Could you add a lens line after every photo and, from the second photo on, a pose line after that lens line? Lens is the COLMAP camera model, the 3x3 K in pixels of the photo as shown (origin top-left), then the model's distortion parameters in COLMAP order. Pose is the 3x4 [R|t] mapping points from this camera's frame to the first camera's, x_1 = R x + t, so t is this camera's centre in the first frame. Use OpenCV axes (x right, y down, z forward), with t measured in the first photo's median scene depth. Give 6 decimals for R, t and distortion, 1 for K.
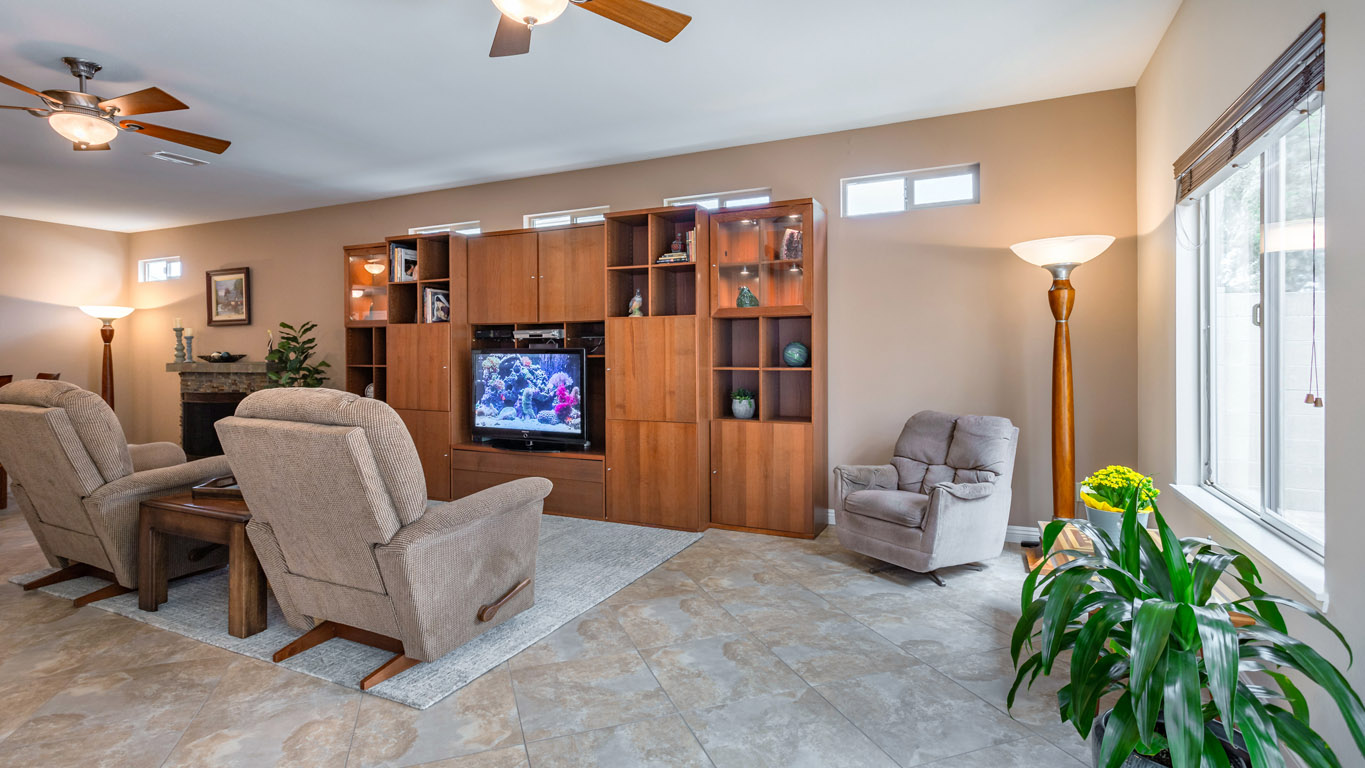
lens RADIAL K [[668.0, 0, 679.7], [0, 668.0, 362.5], [0, 0, 1]] dist [0.001590, 0.000278]
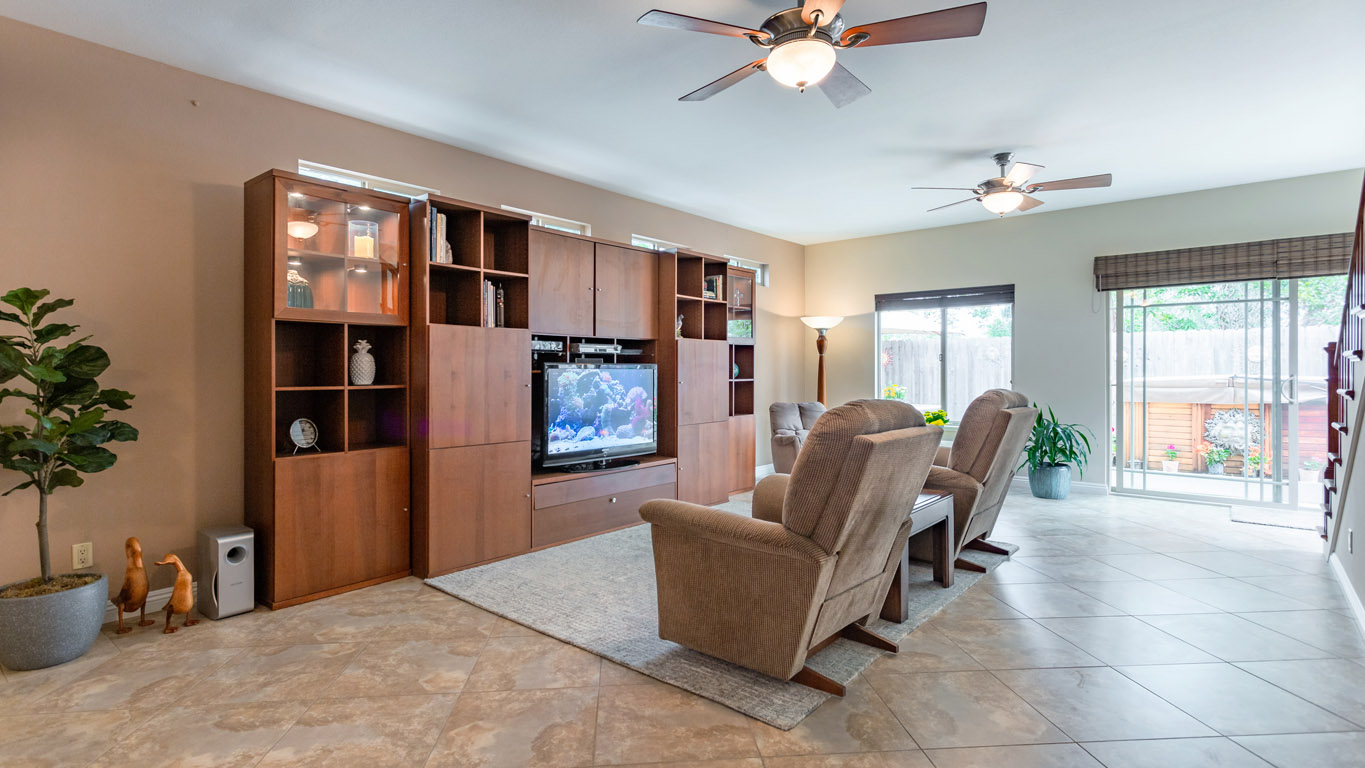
lens RADIAL K [[668.0, 0, 679.7], [0, 668.0, 362.5], [0, 0, 1]] dist [0.001590, 0.000278]
pose [[0.254204, 0.013459, 0.967057, -1.219963], [0.011674, 0.999788, -0.016983, -0.005051], [-0.967080, 0.015607, 0.253992, 0.696836]]
